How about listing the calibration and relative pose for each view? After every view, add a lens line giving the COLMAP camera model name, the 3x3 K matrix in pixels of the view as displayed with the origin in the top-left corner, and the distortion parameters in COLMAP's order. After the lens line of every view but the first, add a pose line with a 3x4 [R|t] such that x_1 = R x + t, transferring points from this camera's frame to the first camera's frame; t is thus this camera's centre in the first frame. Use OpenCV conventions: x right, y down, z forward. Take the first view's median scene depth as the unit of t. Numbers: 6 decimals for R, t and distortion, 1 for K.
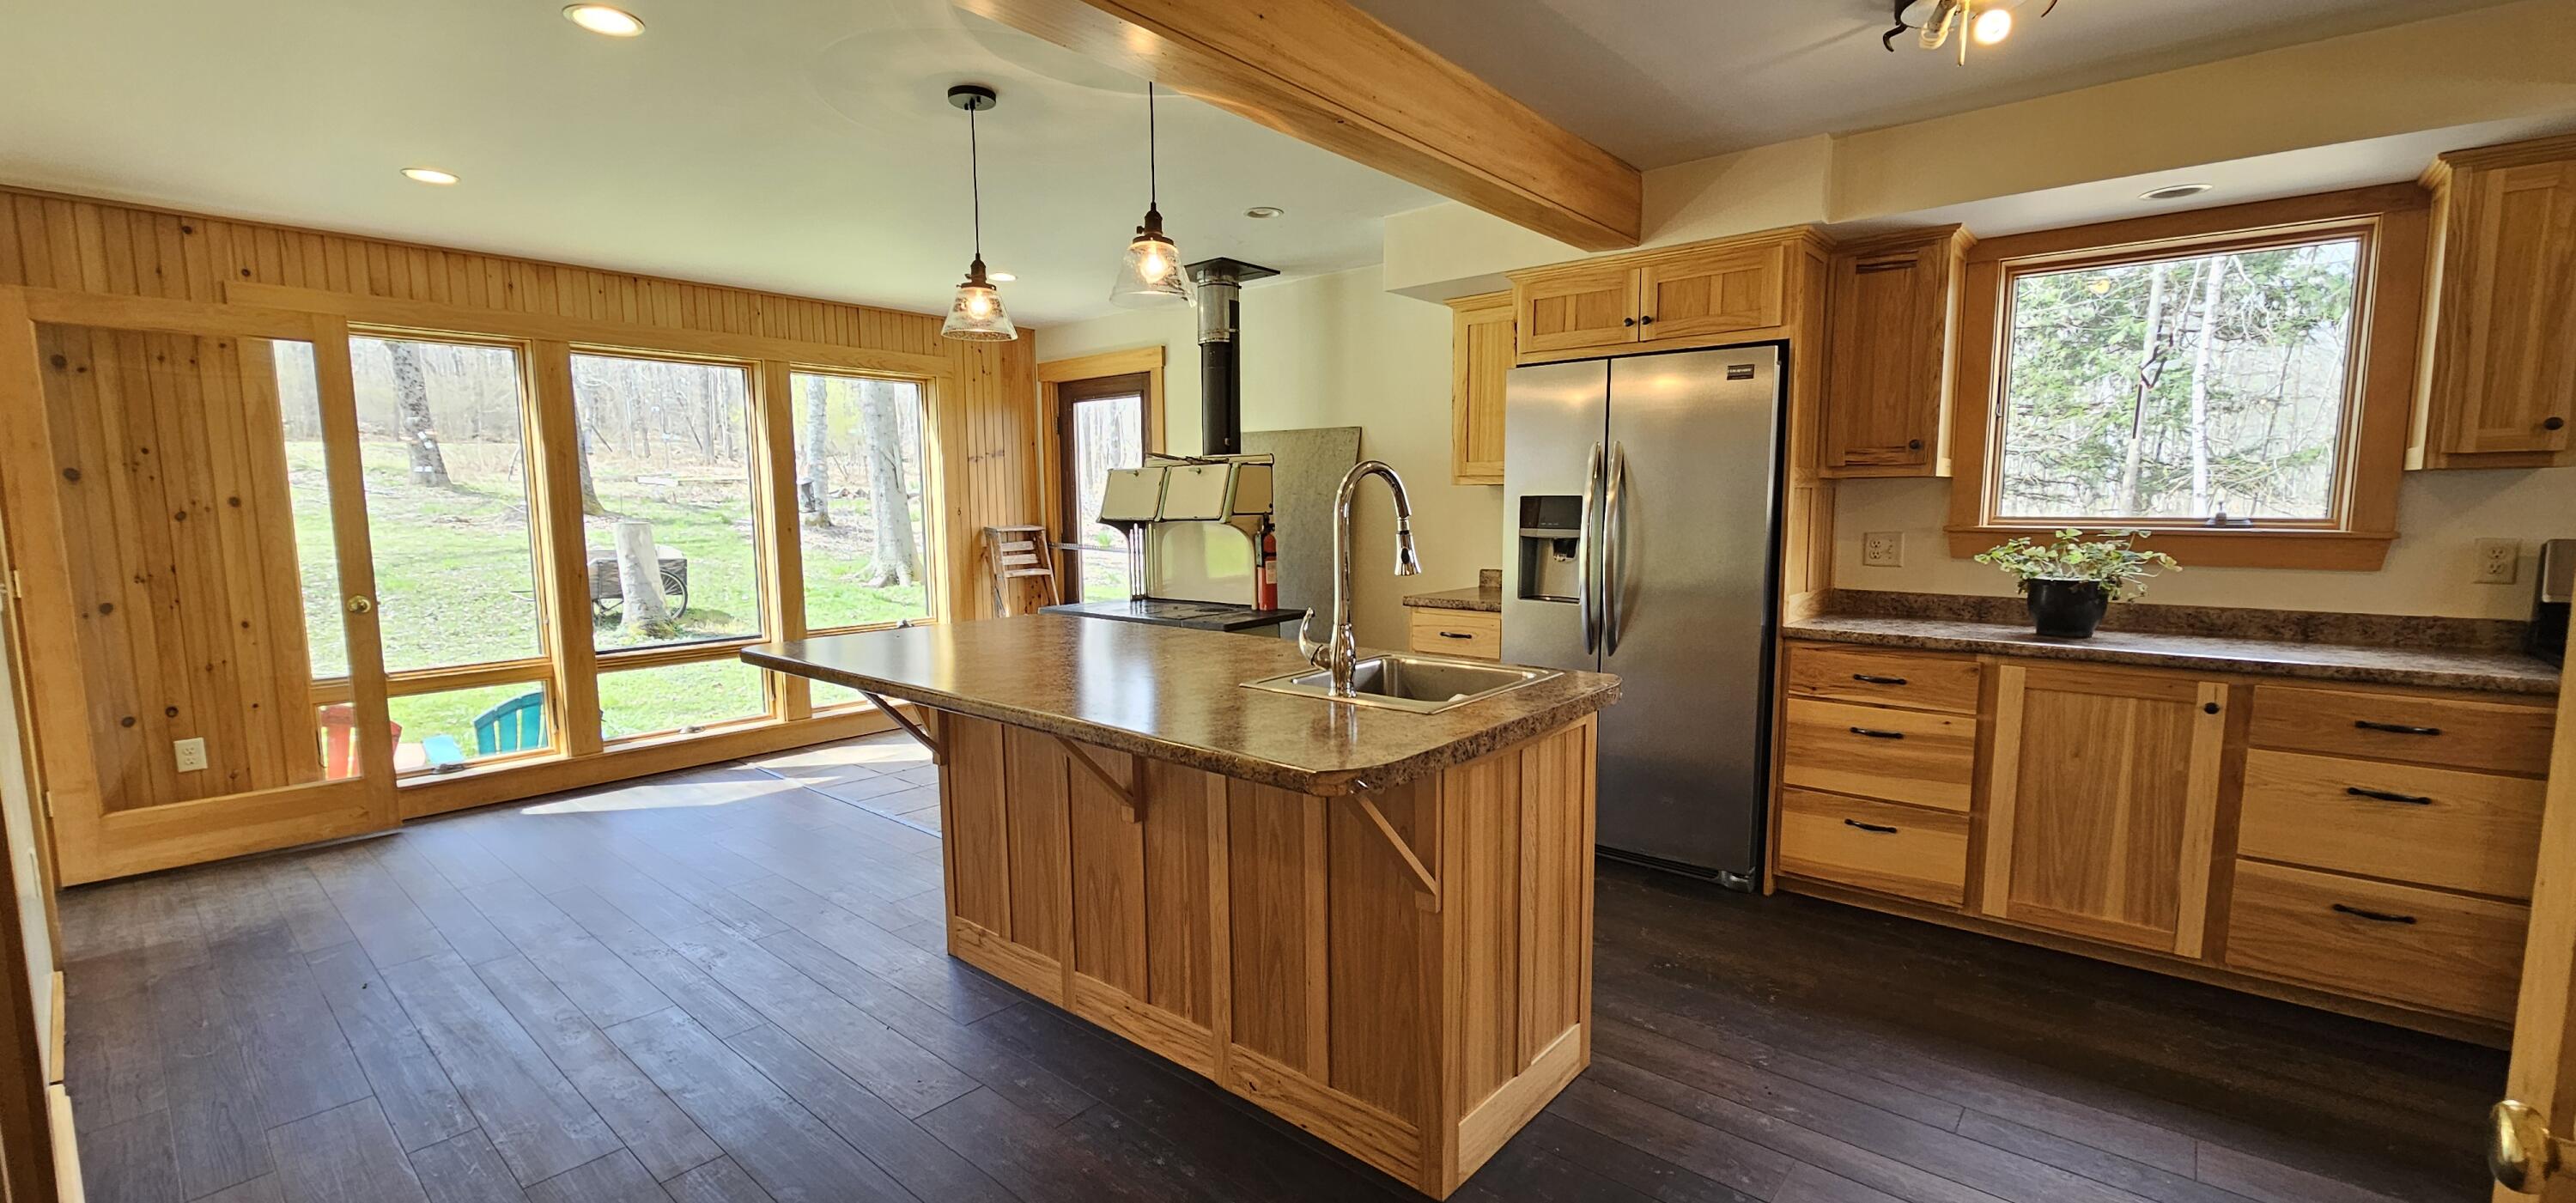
lens RADIAL K [[1053.7, 0, 1273.1], [0, 1053.7, 610.3], [0, 0, 1]] dist [0.000867, -0.001180]
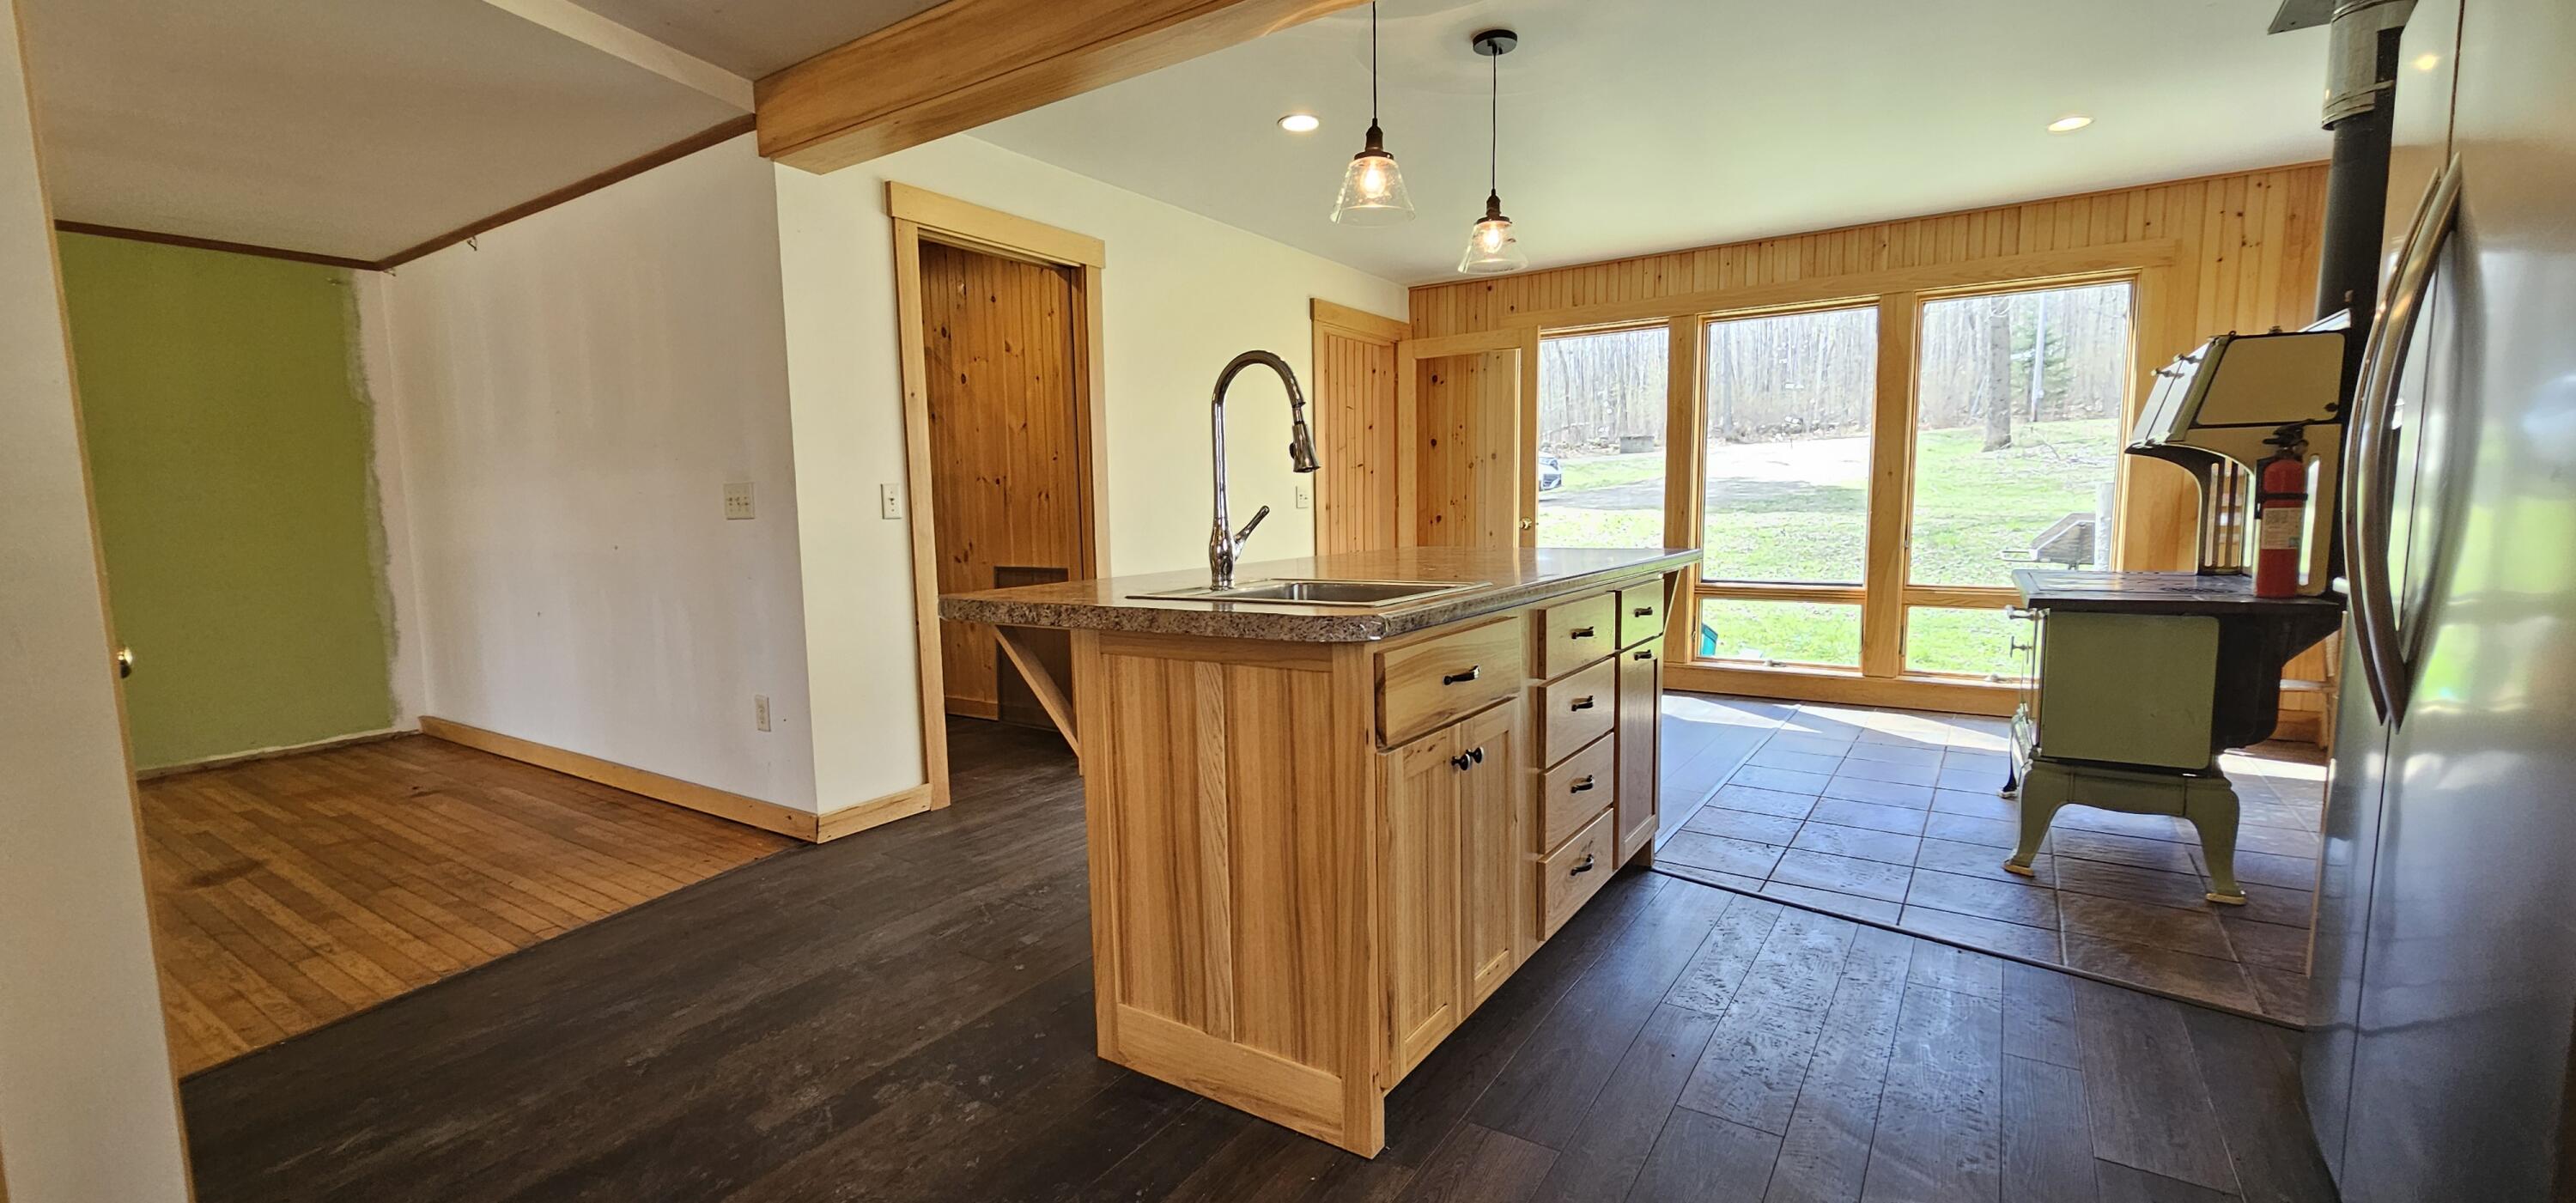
lens RADIAL K [[1053.7, 0, 1283.0], [0, 1053.7, 618.7], [0, 0, 1]] dist [0.000867, -0.001180]
pose [[0.118658, 0.118902, -0.985790, 0.474753], [-0.088268, 0.990137, 0.108802, -0.003400], [0.989004, 0.074103, 0.127983, 0.407637]]
